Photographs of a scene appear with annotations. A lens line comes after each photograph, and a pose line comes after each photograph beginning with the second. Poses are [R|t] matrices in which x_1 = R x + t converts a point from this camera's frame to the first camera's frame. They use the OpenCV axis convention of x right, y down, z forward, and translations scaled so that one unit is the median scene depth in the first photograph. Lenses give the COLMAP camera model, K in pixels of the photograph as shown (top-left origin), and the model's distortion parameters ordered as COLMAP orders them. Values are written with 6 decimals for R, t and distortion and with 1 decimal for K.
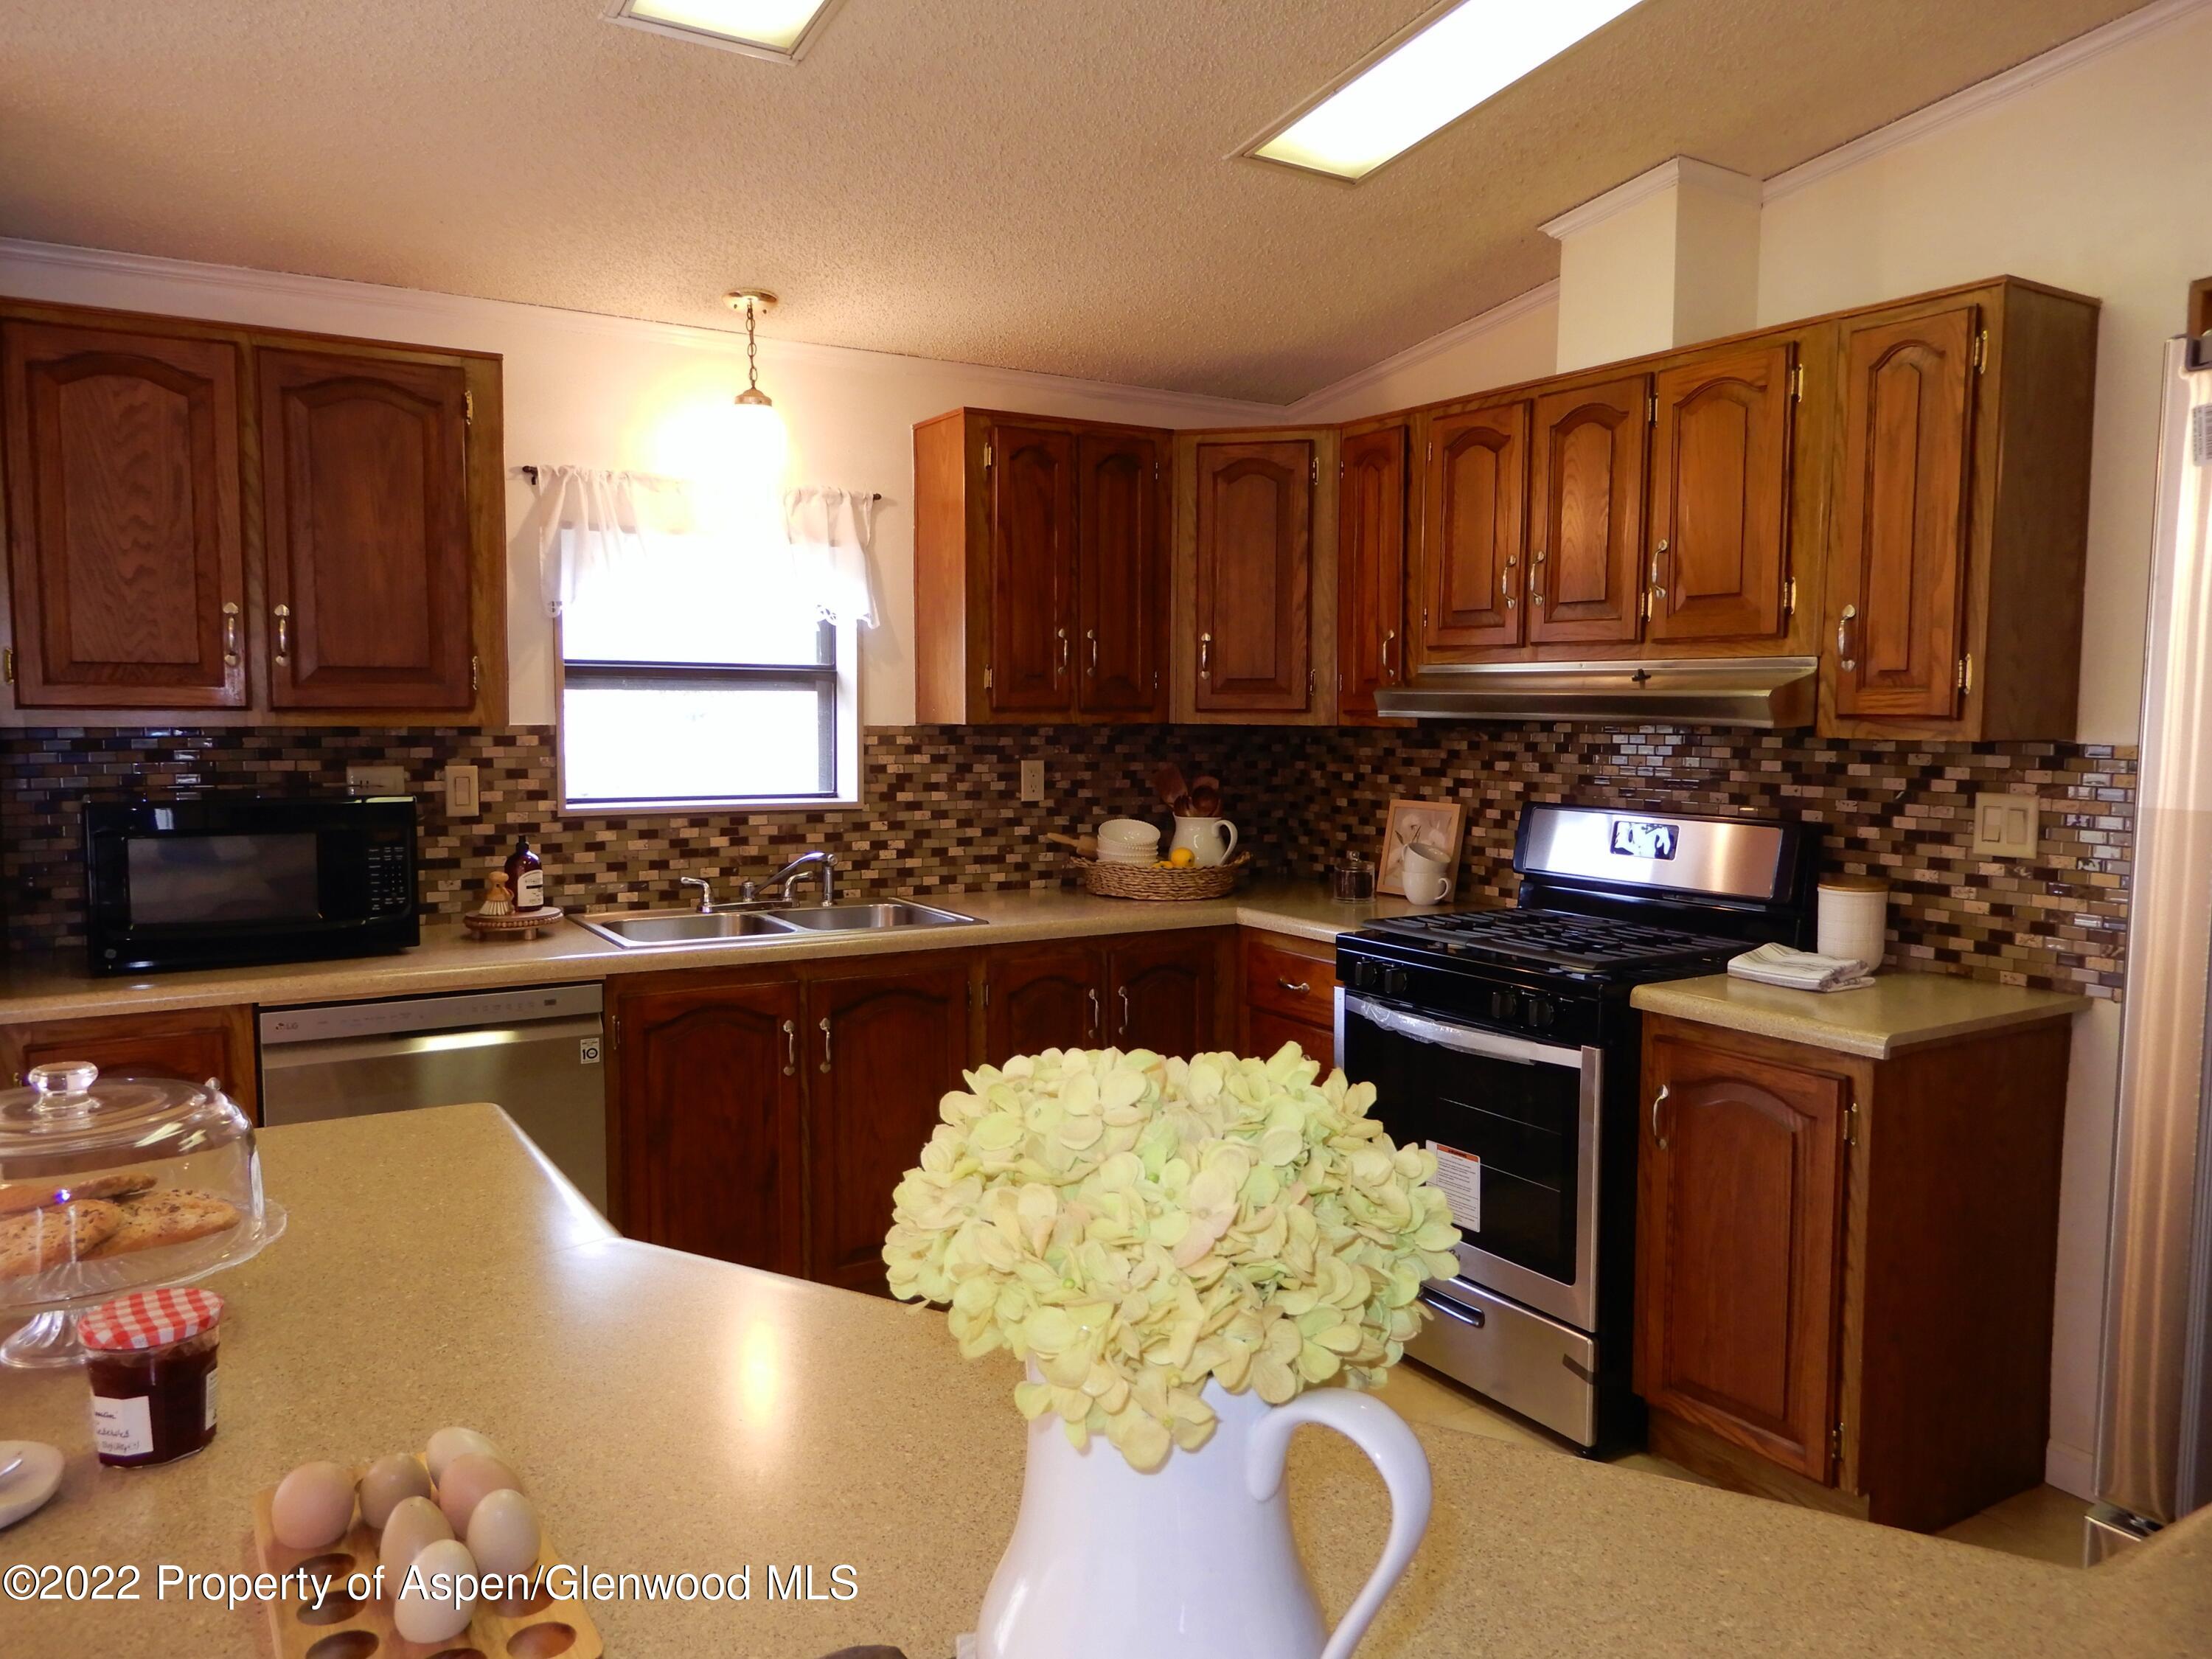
lens RADIAL K [[1567.3, 0, 1101.7], [0, 1567.3, 831.0], [0, 0, 1]] dist [-0.003296, 0.000358]
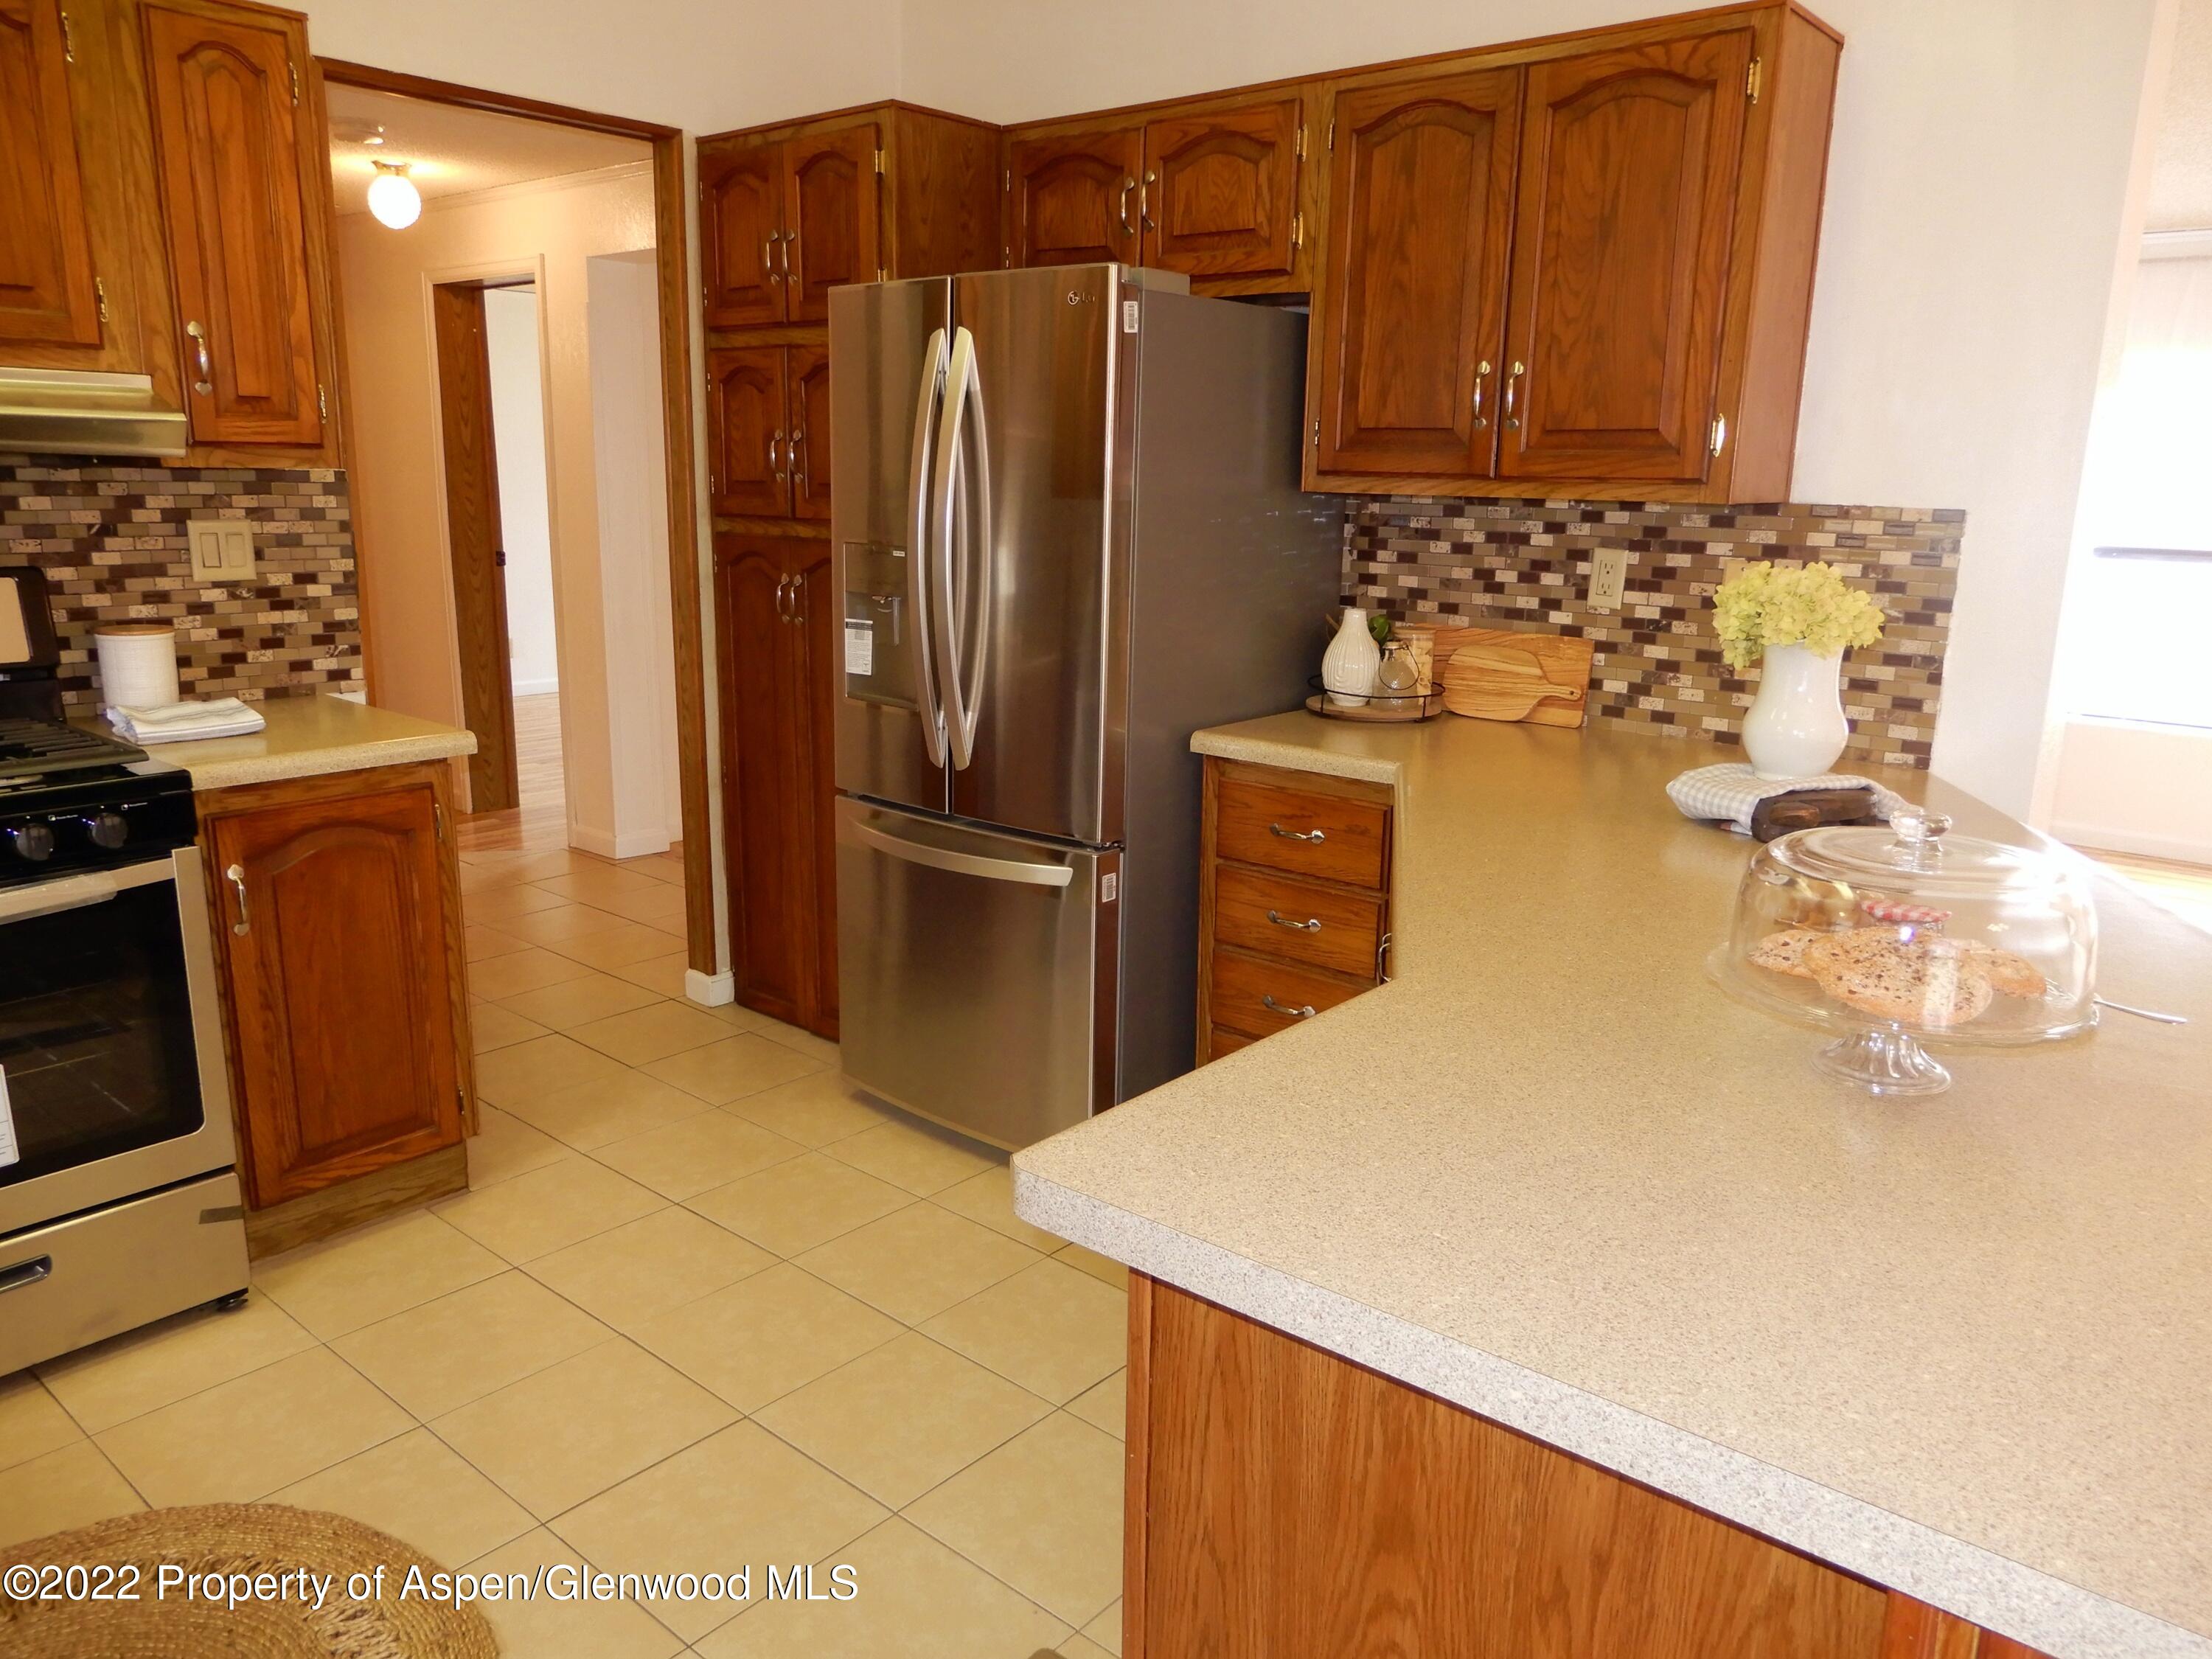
lens RADIAL K [[1572.6, 0, 1107.9], [0, 1572.6, 836.4], [0, 0, 1]] dist [-0.004565, 0.007663]
pose [[-0.308580, -0.230973, 0.922729, -0.492485], [0.057243, 0.963803, 0.260398, -0.047266], [-0.949474, 0.133173, -0.284189, 0.612723]]
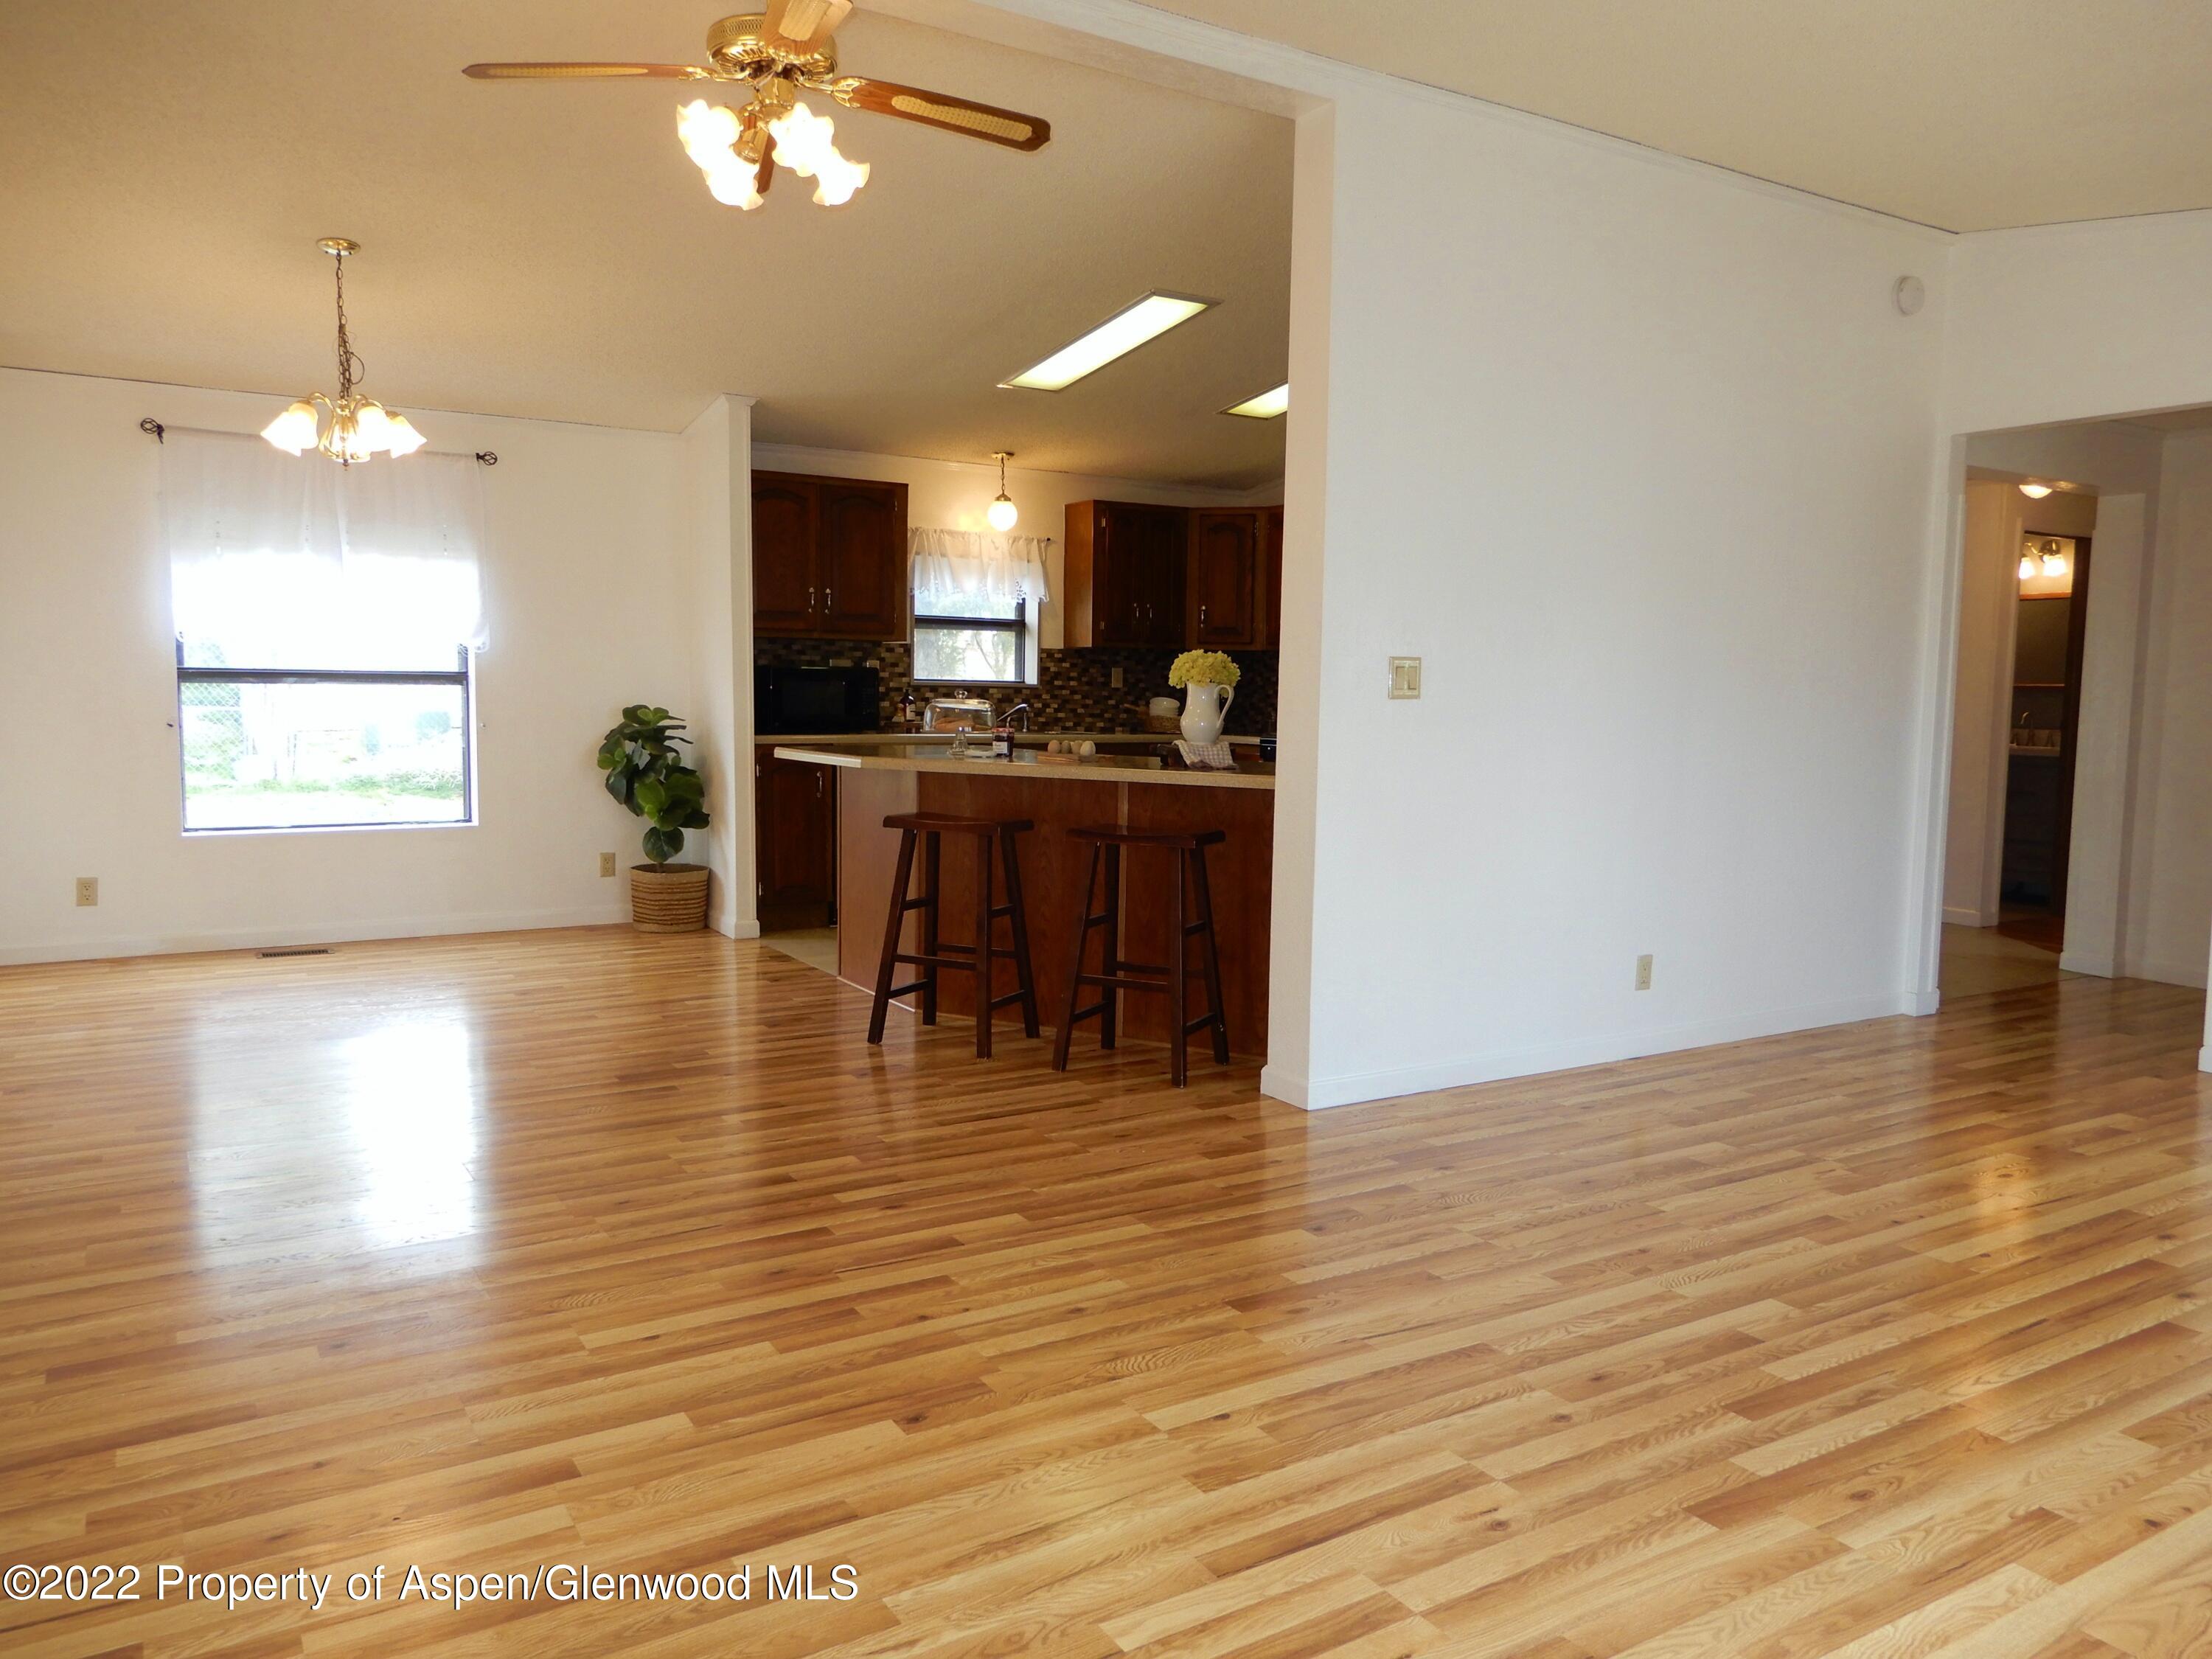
lens RADIAL K [[1572.2, 0, 1093.5], [0, 1572.2, 823.2], [0, 0, 1]] dist [0.000004, -0.001343]
pose [[0.999944, 0.009691, 0.004297, -0.097190], [-0.009714, 0.999938, 0.005394, 0.173290], [-0.004244, -0.005436, 0.999976, -1.235472]]
